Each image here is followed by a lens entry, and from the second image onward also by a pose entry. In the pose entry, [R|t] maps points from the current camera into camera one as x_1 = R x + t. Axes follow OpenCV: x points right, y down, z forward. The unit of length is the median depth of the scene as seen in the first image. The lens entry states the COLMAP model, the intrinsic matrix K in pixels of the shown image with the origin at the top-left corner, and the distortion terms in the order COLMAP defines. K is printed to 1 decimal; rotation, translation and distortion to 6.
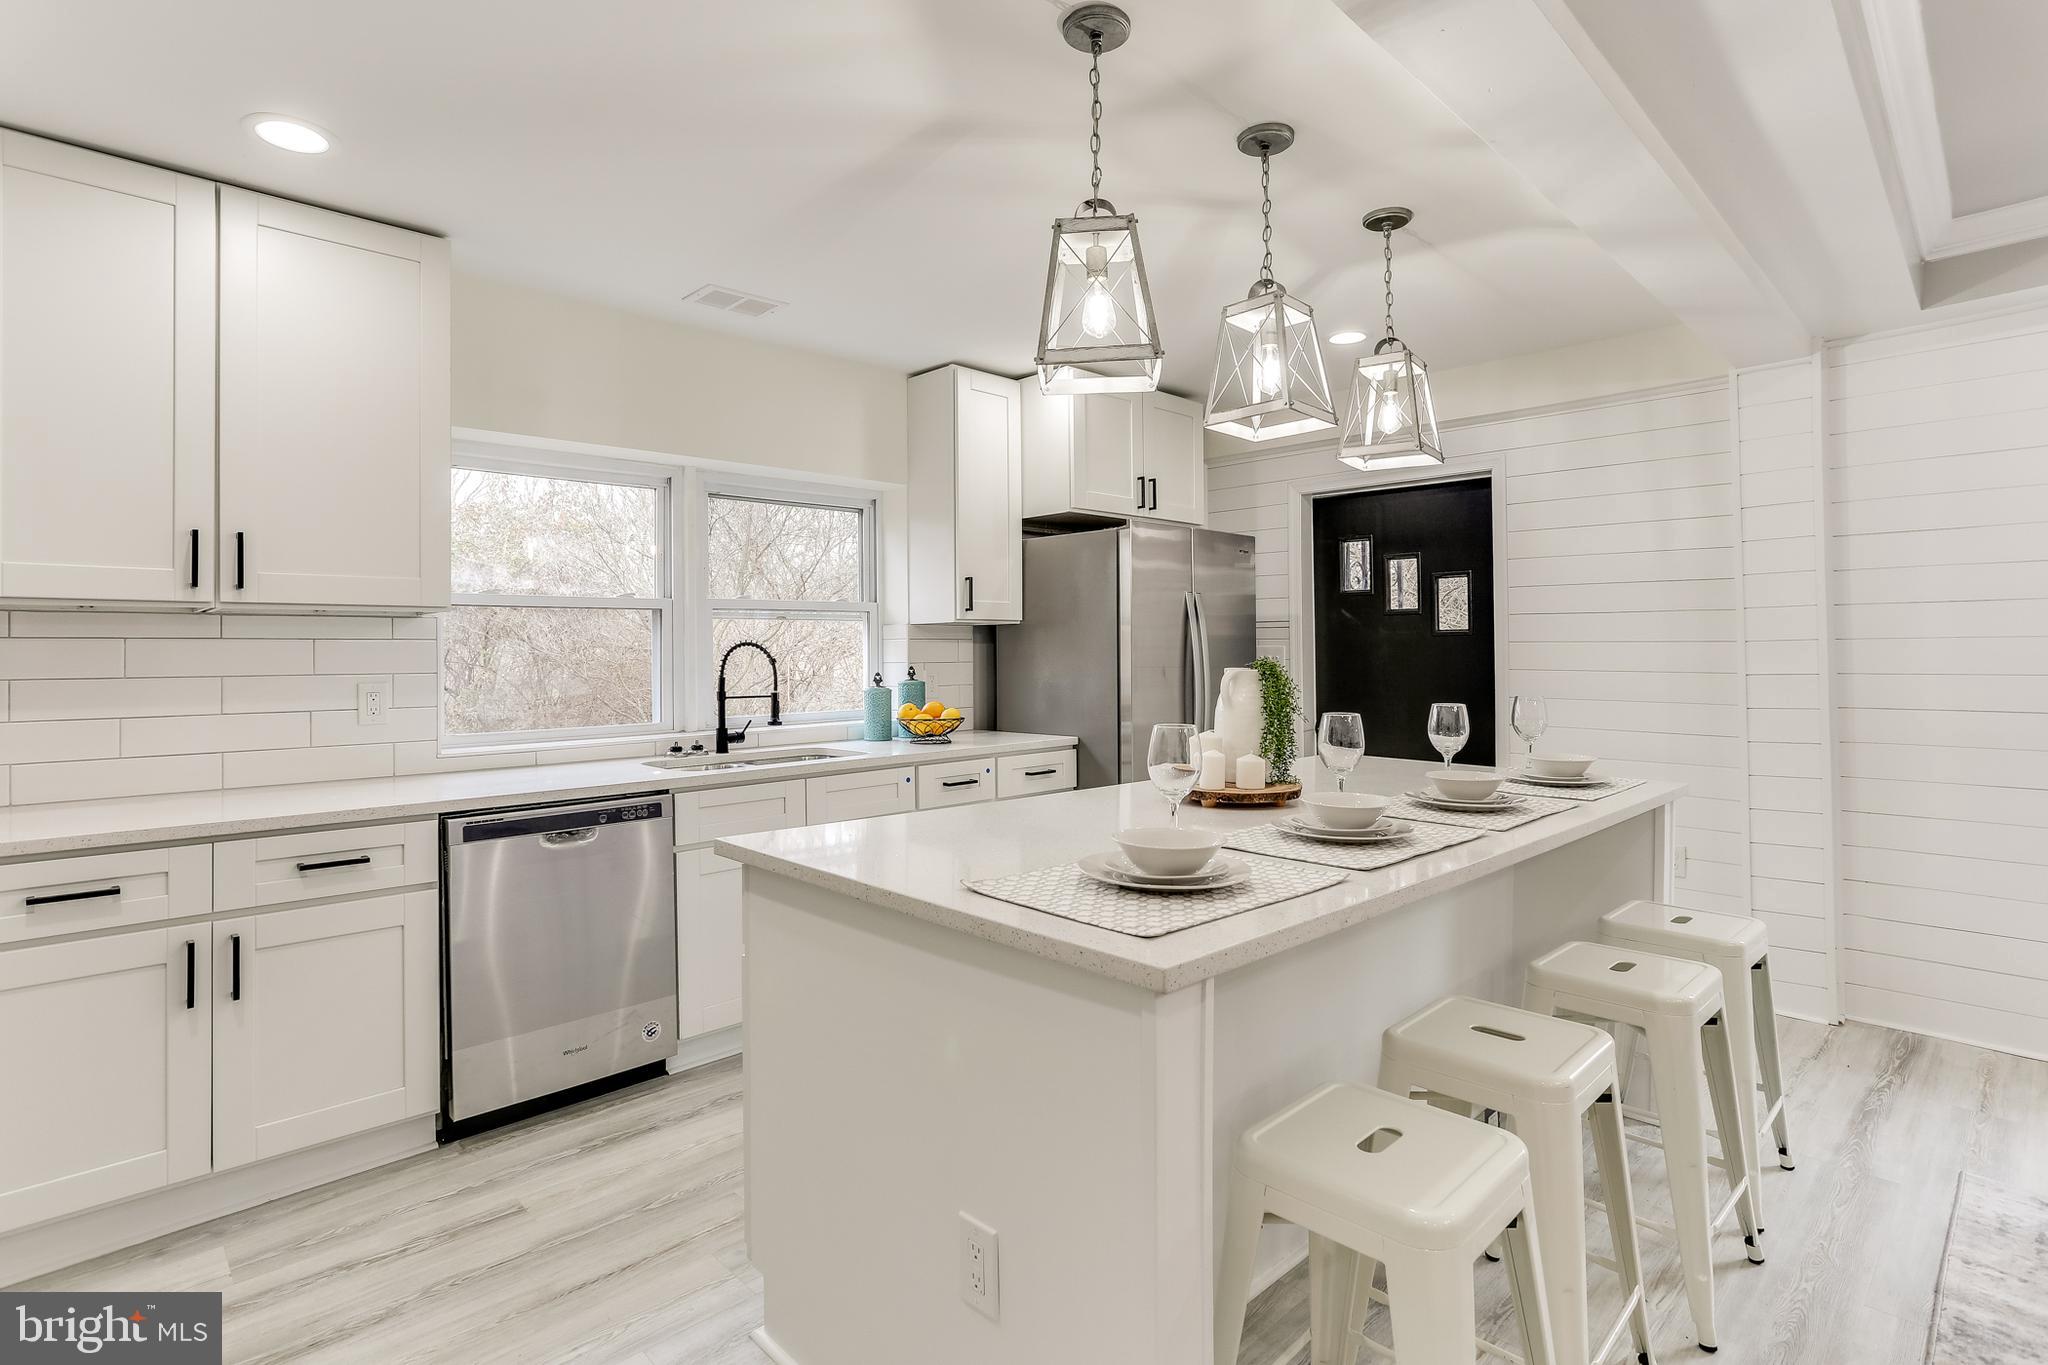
lens RADIAL K [[1008.3, 0, 1012.3], [0, 1008.3, 641.6], [0, 0, 1]] dist [-0.036591, 0.013615]
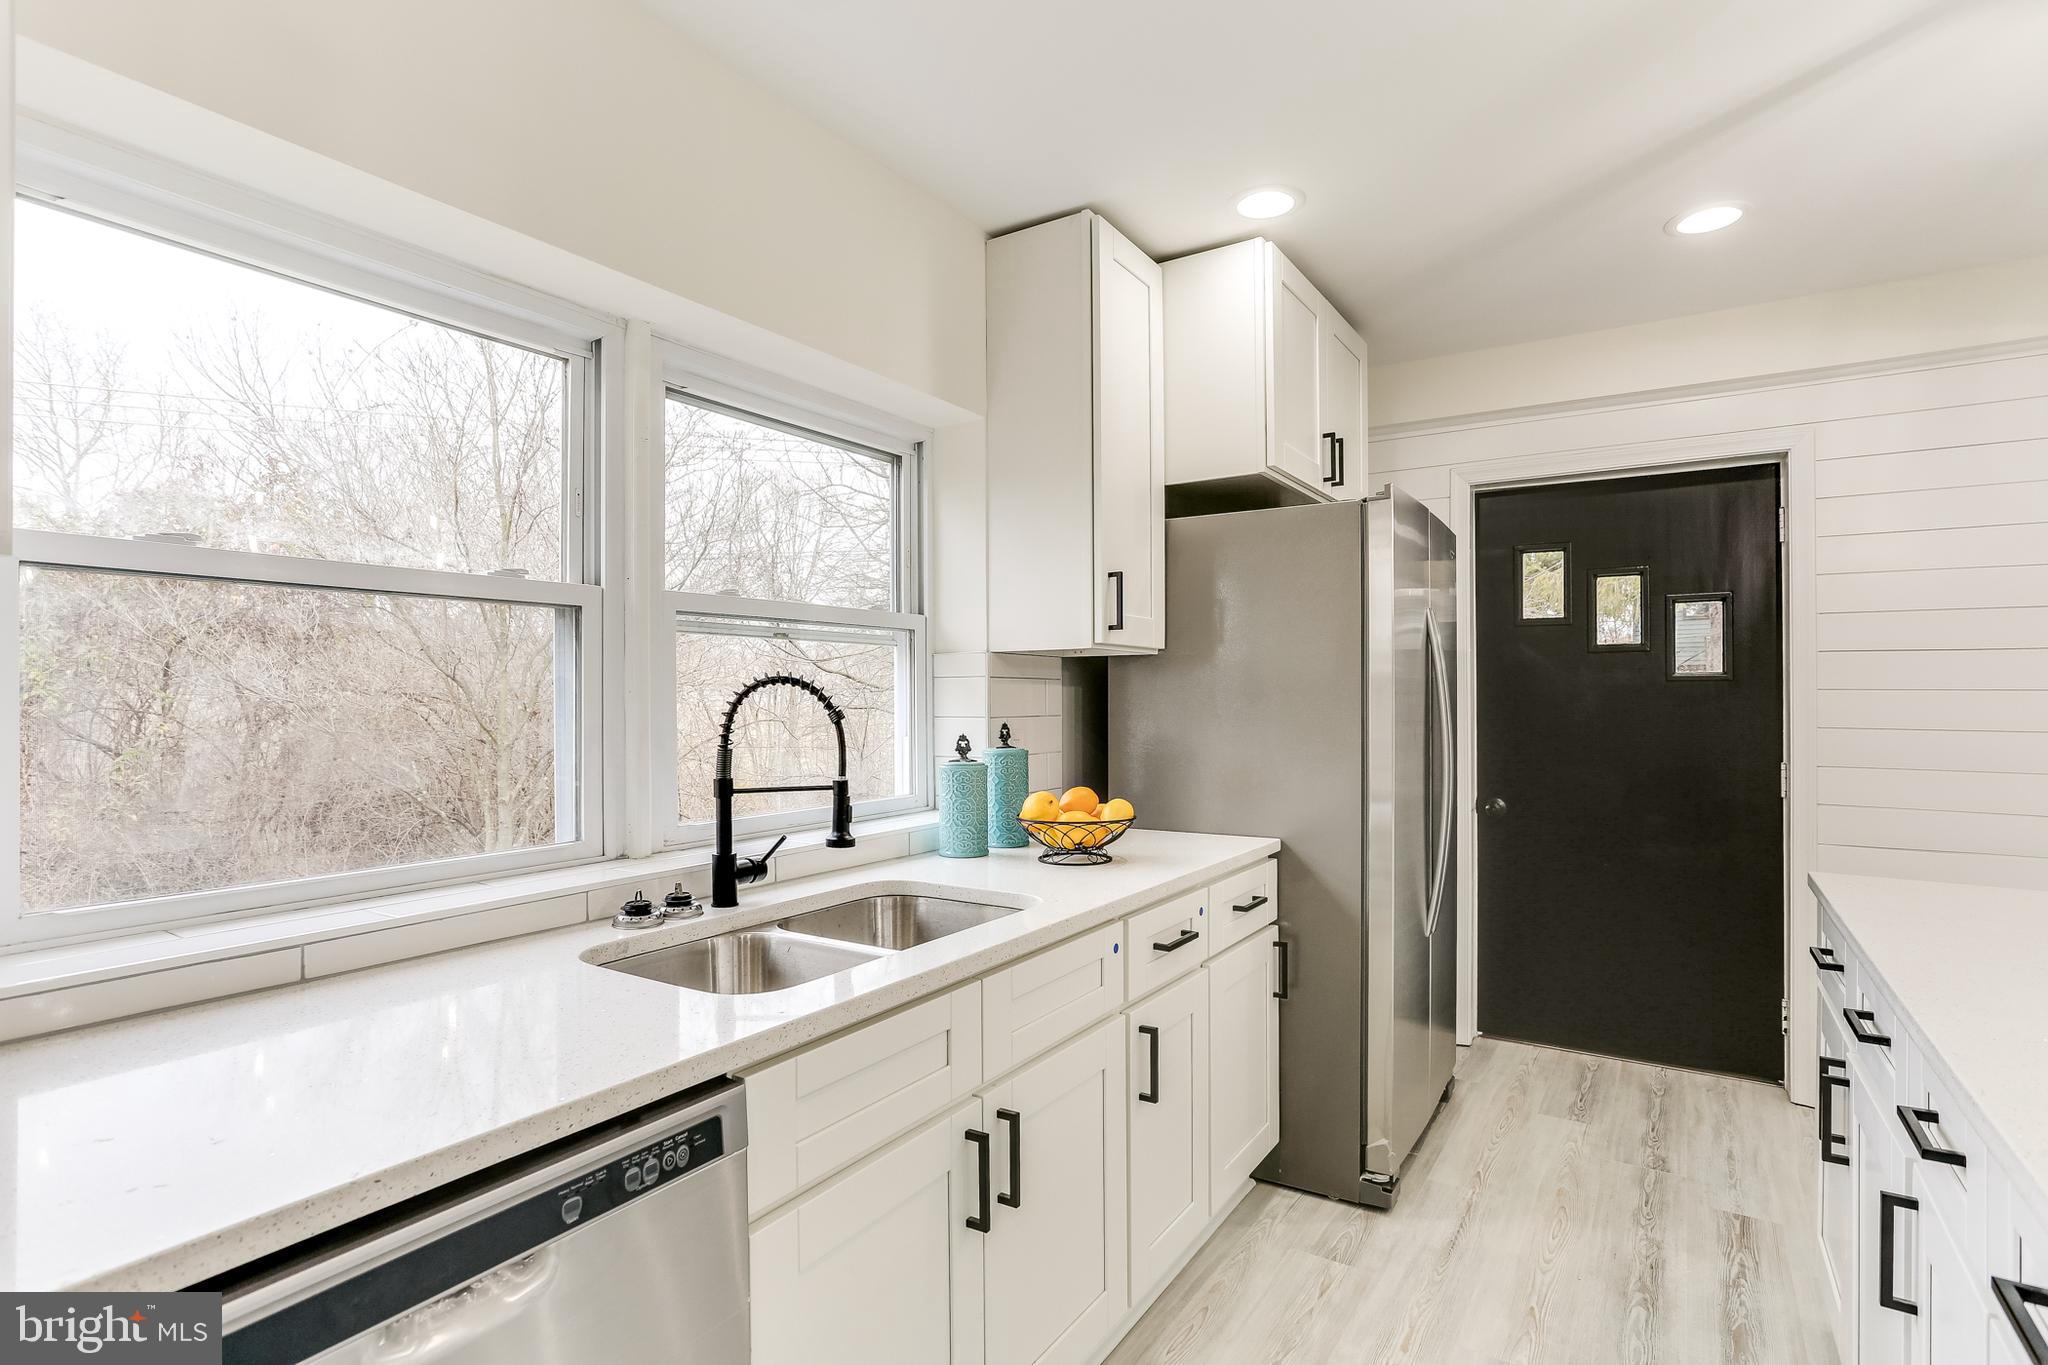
lens RADIAL K [[1008.3, 0, 1014.5], [0, 1008.3, 691.0], [0, 0, 1]] dist [-0.036591, 0.013615]
pose [[0.975110, 0.007714, 0.221585, -0.250244], [-0.008031, 0.999968, 0.000526, 0.005978], [-0.221574, -0.002293, 0.975141, 0.480339]]
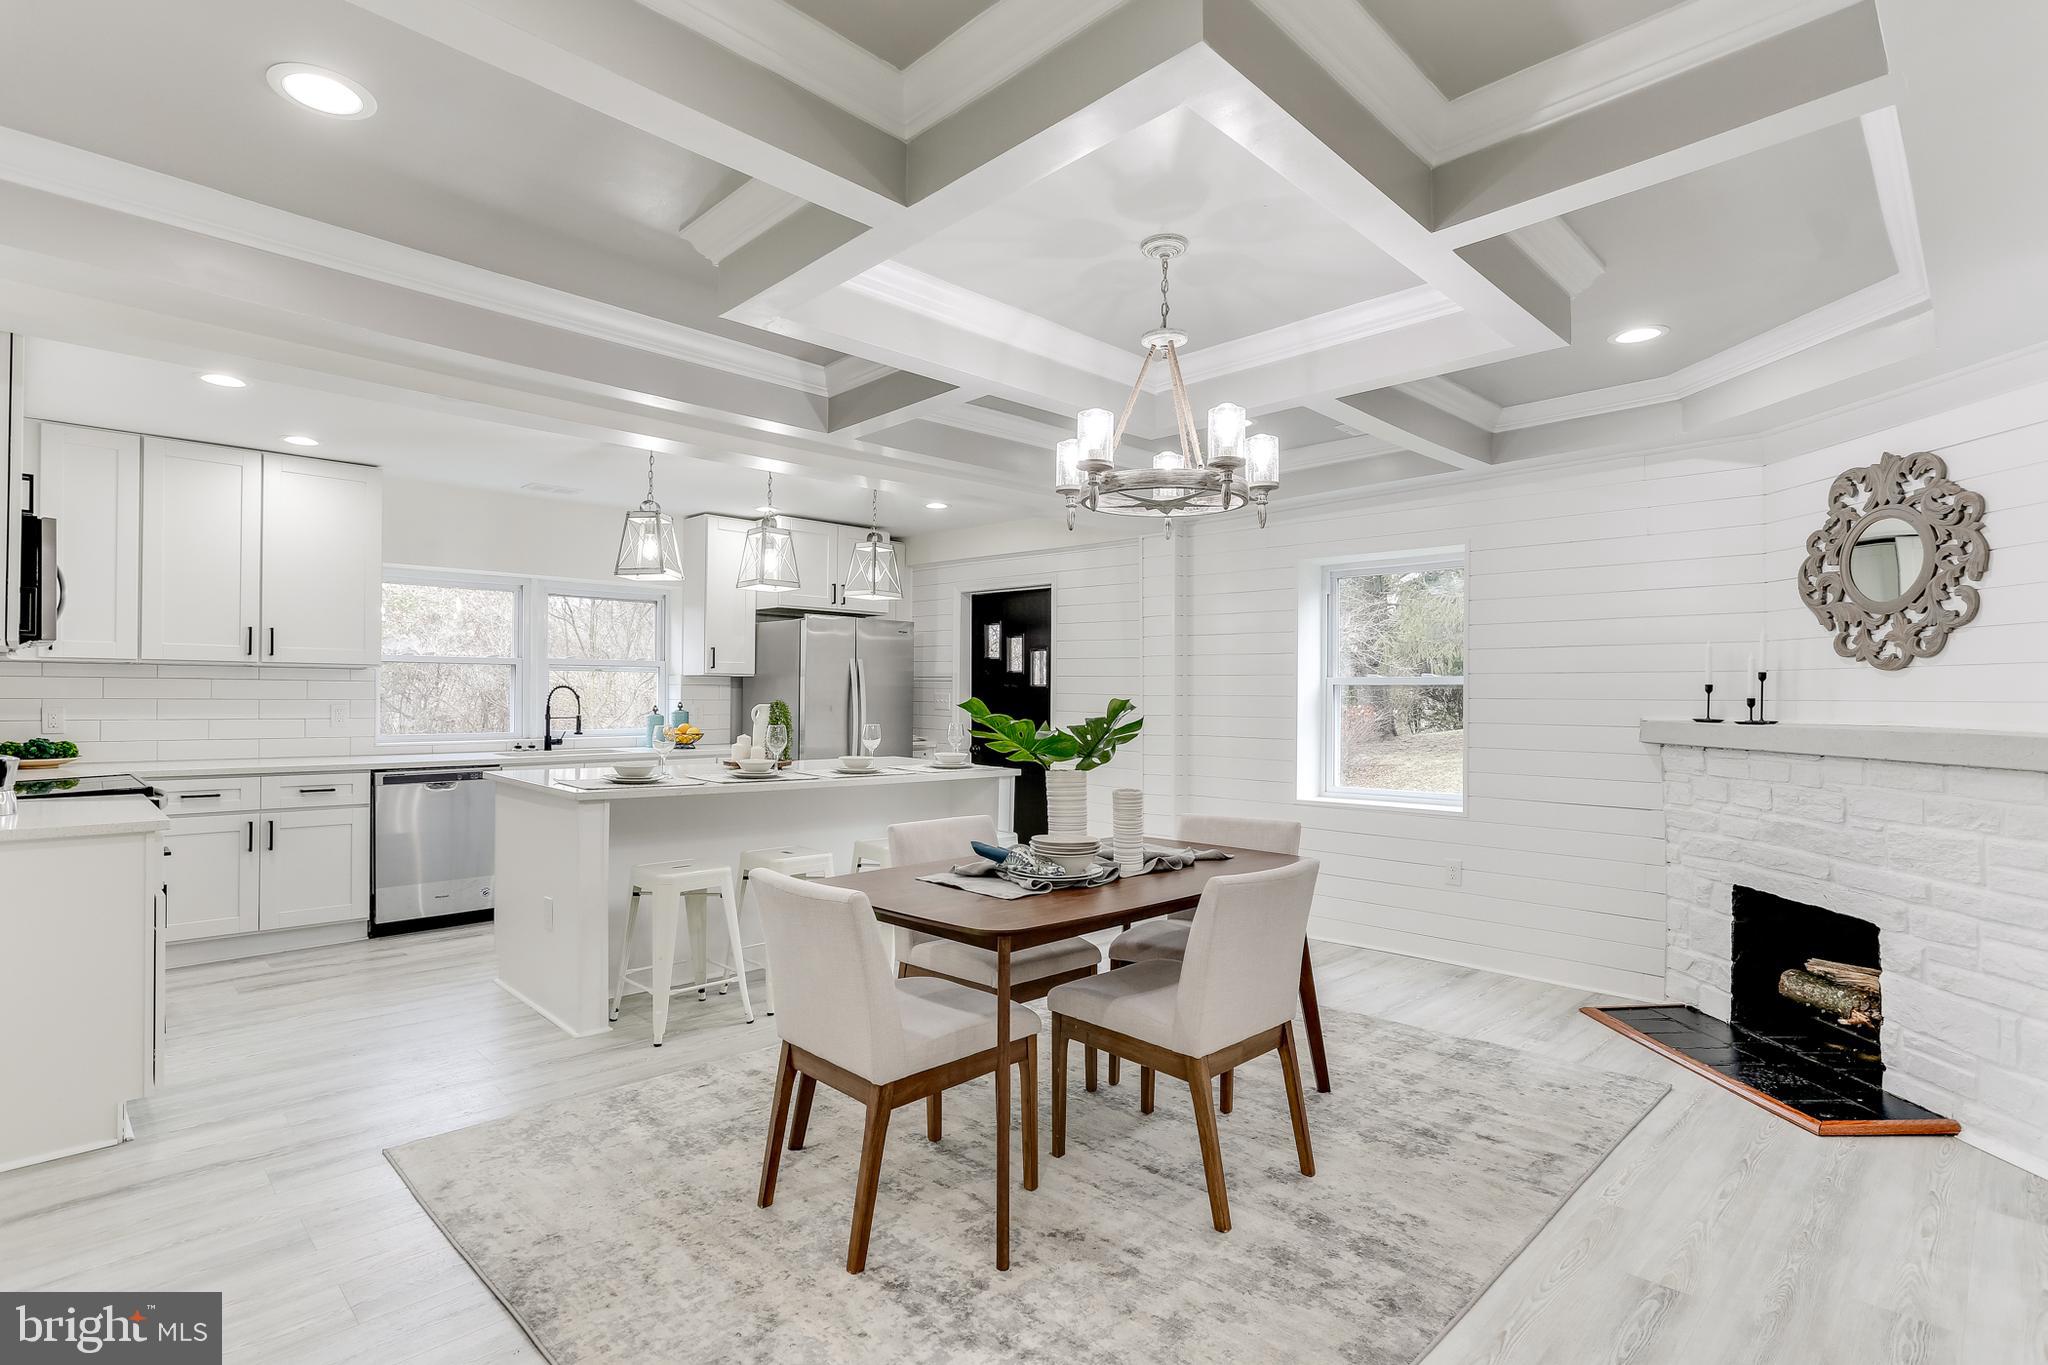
lens RADIAL K [[1008.3, 0, 1012.0], [0, 1008.3, 697.1], [0, 0, 1]] dist [-0.036591, 0.013615]
pose [[0.999724, 0.017585, 0.015595, 0.447584], [-0.017790, 0.999756, 0.013100, -0.014647], [-0.015361, -0.013374, 0.999793, -0.670394]]
